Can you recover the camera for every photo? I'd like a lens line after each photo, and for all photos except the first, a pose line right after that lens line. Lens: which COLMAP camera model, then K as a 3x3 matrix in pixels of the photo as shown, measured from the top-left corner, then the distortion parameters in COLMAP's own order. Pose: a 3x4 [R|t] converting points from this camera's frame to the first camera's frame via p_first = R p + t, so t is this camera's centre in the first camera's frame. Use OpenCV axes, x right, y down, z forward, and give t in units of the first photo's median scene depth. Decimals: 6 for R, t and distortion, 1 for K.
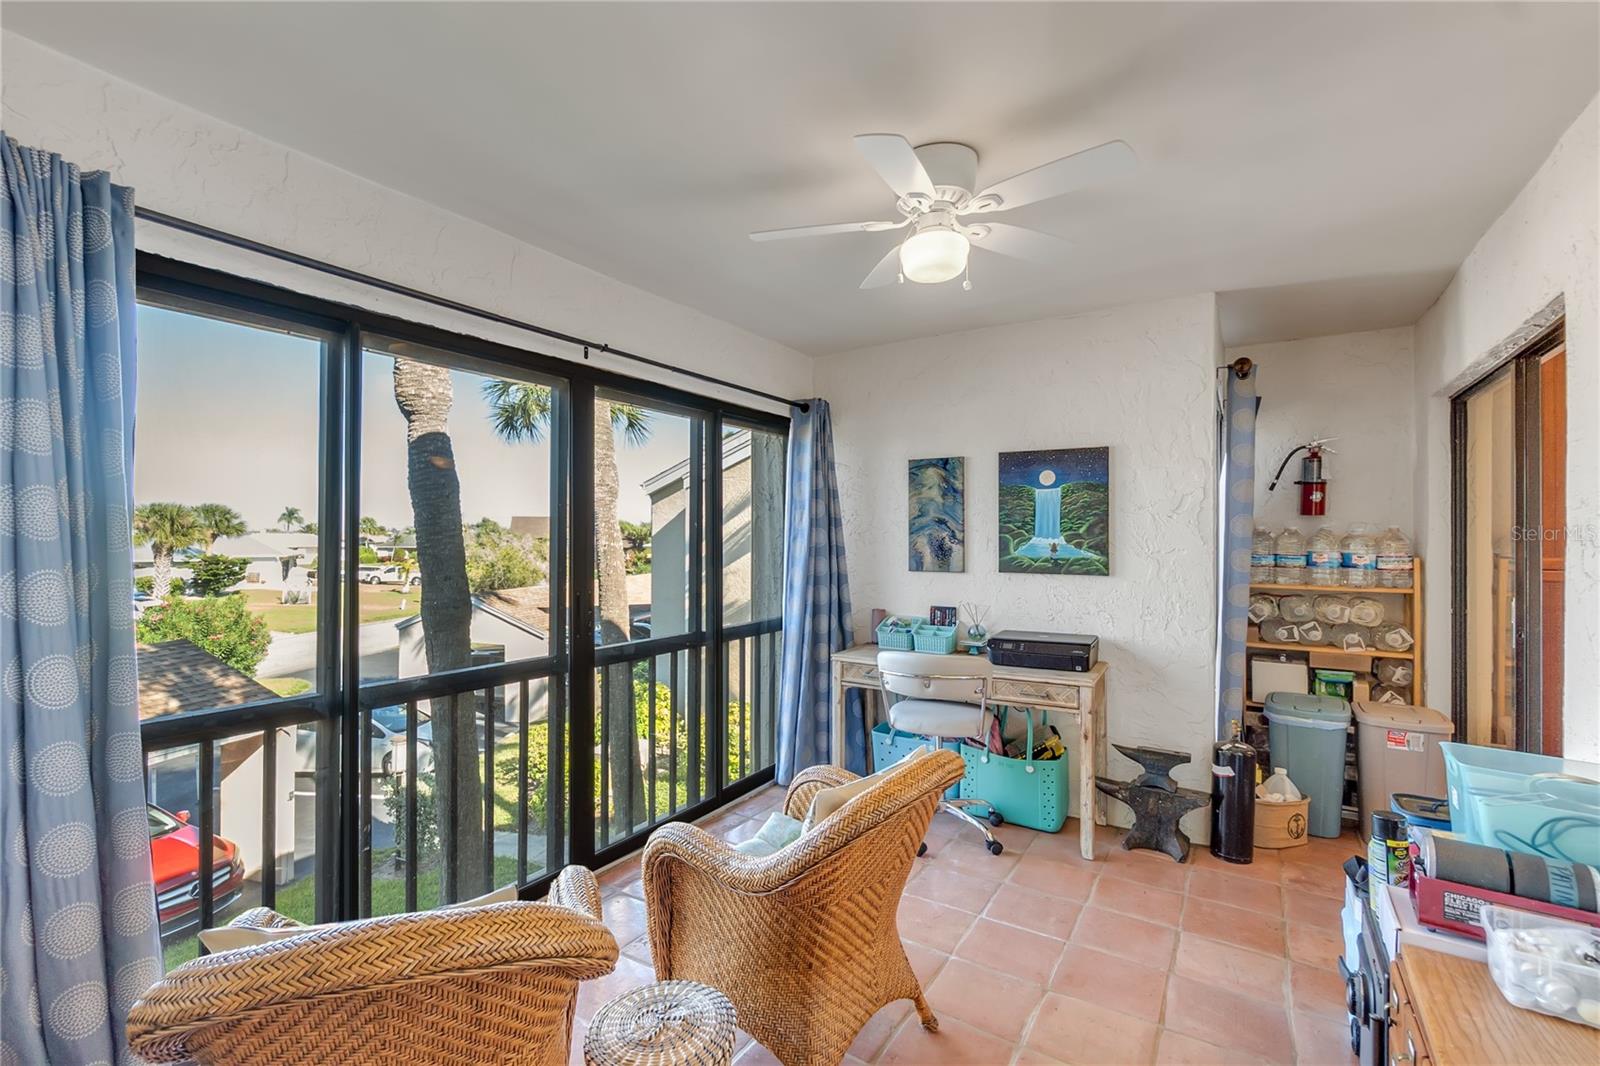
lens RADIAL K [[688.4, 0, 797.3], [0, 688.4, 527.9], [0, 0, 1]] dist [-0.000869, -0.000054]
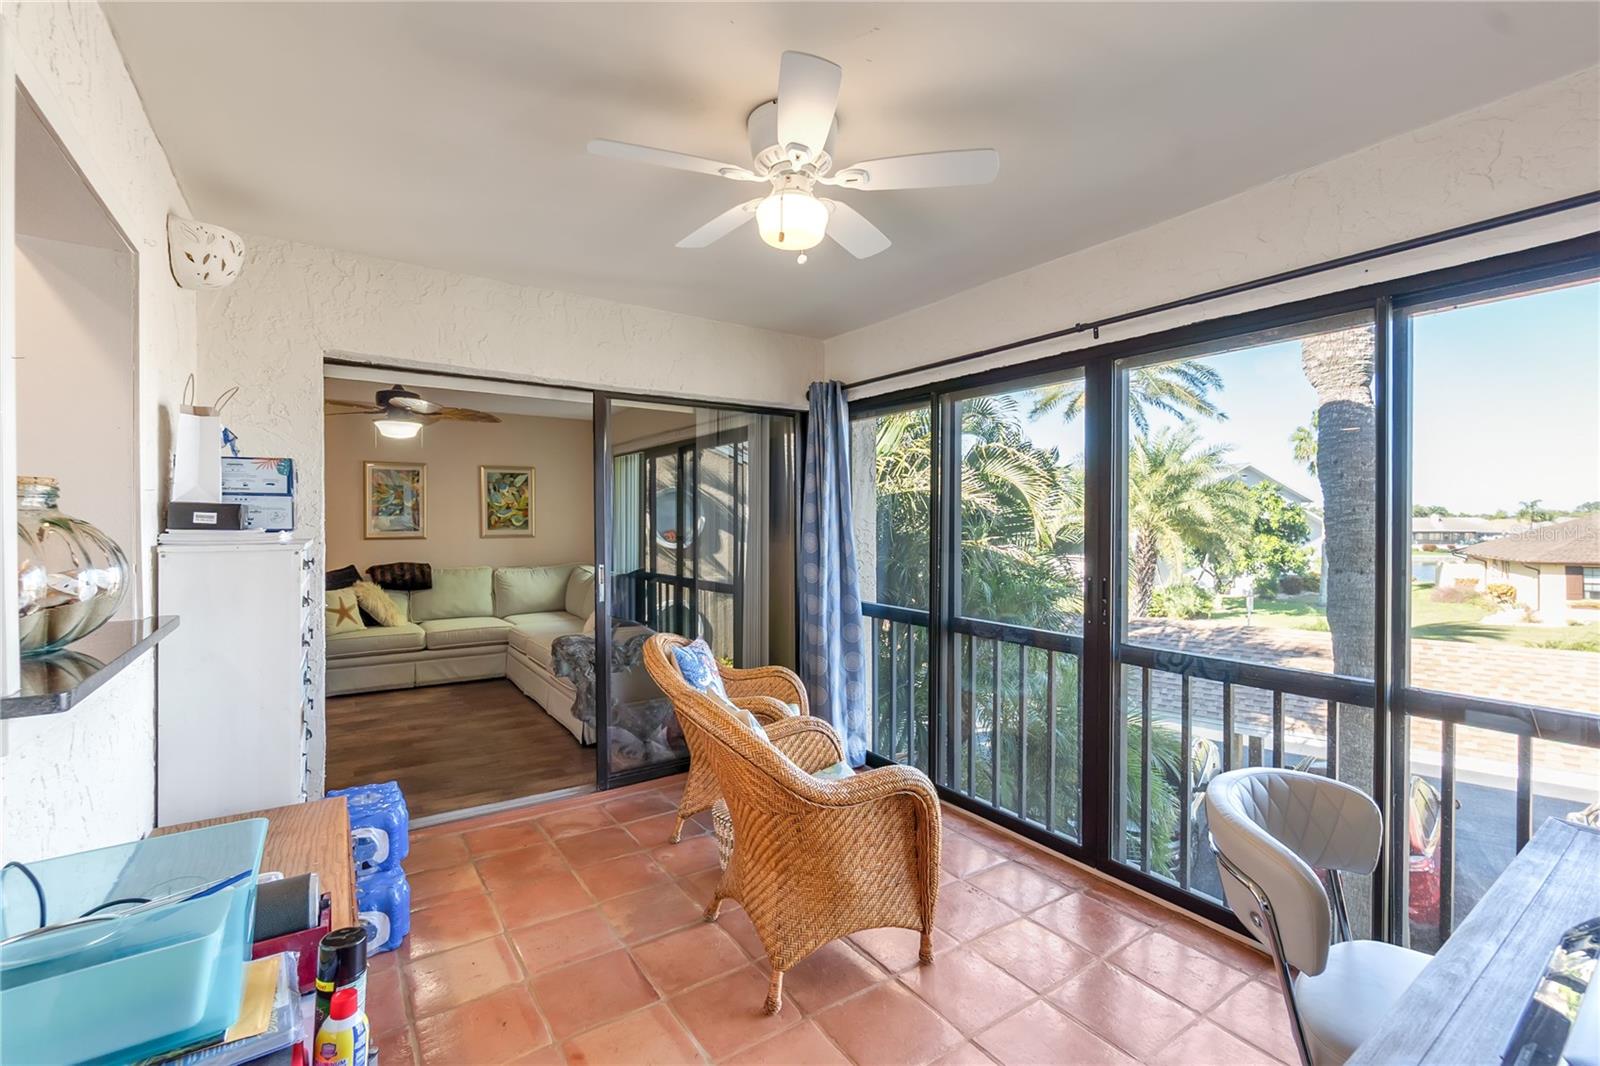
lens RADIAL K [[688.4, 0, 797.3], [0, 688.4, 527.9], [0, 0, 1]] dist [-0.000869, -0.000054]
pose [[-0.371601, 0.014100, -0.928285, 0.754335], [0.008918, 0.999893, 0.011618, 0.005638], [0.928350, -0.003962, -0.371687, 0.968264]]
